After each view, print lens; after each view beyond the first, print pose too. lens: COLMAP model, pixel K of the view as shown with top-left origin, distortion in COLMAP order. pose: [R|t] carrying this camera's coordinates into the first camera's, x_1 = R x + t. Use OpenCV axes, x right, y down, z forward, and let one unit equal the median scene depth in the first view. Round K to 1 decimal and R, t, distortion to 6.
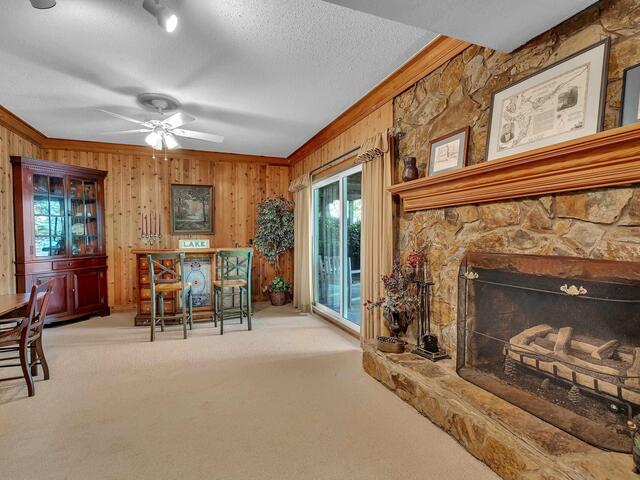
lens RADIAL K [[324.3, 0, 320.8], [0, 324.3, 242.6], [0, 0, 1]] dist [-0.008213, 0.004718]
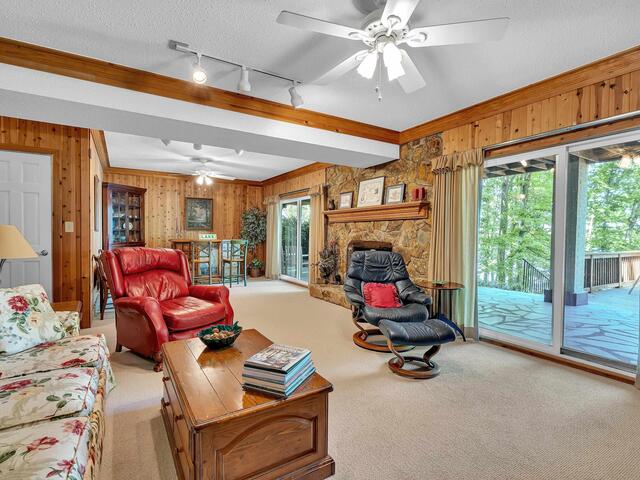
lens RADIAL K [[324.3, 0, 321.7], [0, 324.3, 241.1], [0, 0, 1]] dist [-0.008213, 0.004718]
pose [[0.985636, 0.013008, 0.168383, -0.097718], [-0.013524, 0.999907, 0.001919, 0.015001], [-0.168343, -0.004169, 0.985720, -0.697047]]
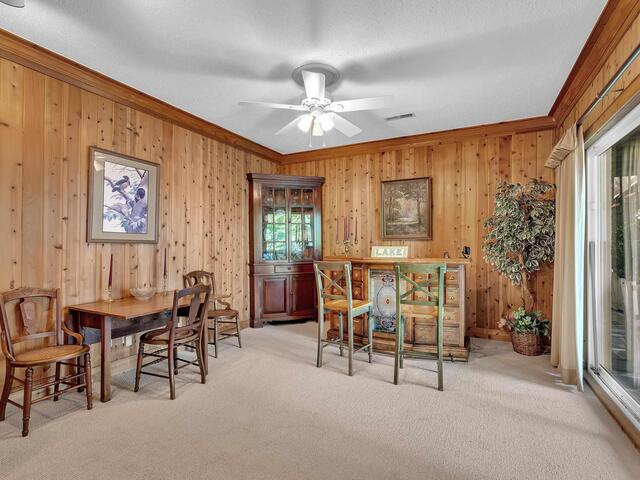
lens RADIAL K [[324.3, 0, 320.7], [0, 324.3, 242.6], [0, 0, 1]] dist [-0.008213, 0.004718]
pose [[0.662916, 0.001096, -0.748693, 0.088090], [-0.017252, 0.999756, -0.013812, -0.004490], [0.748495, 0.022072, 0.662773, 0.349112]]
